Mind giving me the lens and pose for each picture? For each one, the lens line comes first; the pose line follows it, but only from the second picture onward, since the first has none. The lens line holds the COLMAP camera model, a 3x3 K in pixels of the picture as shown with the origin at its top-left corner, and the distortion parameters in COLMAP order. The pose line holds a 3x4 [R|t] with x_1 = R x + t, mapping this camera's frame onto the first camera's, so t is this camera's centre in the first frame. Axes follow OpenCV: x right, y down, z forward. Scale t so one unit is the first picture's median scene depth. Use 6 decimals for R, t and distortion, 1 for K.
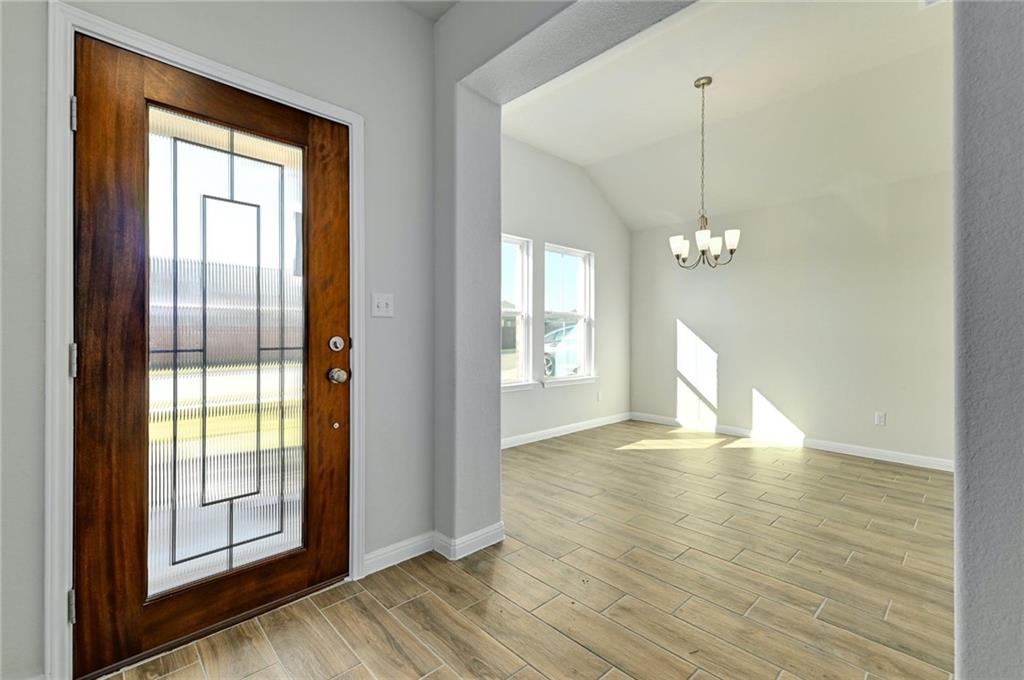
lens RADIAL K [[441.4, 0, 510.1], [0, 441.4, 336.1], [0, 0, 1]] dist [-0.001424, -0.000155]
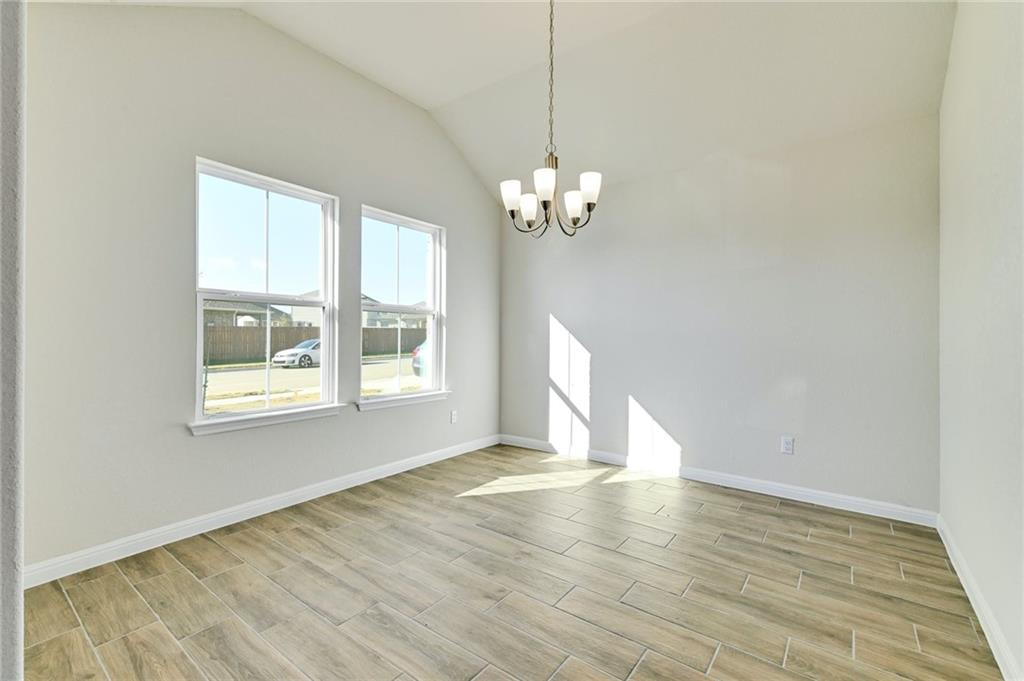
lens RADIAL K [[441.4, 0, 513.6], [0, 441.4, 338.1], [0, 0, 1]] dist [-0.001424, -0.000155]
pose [[0.985431, -0.005263, 0.169992, 0.200245], [0.005298, 0.999986, 0.000244, 0.001691], [-0.169991, 0.000661, 0.985445, 0.268189]]
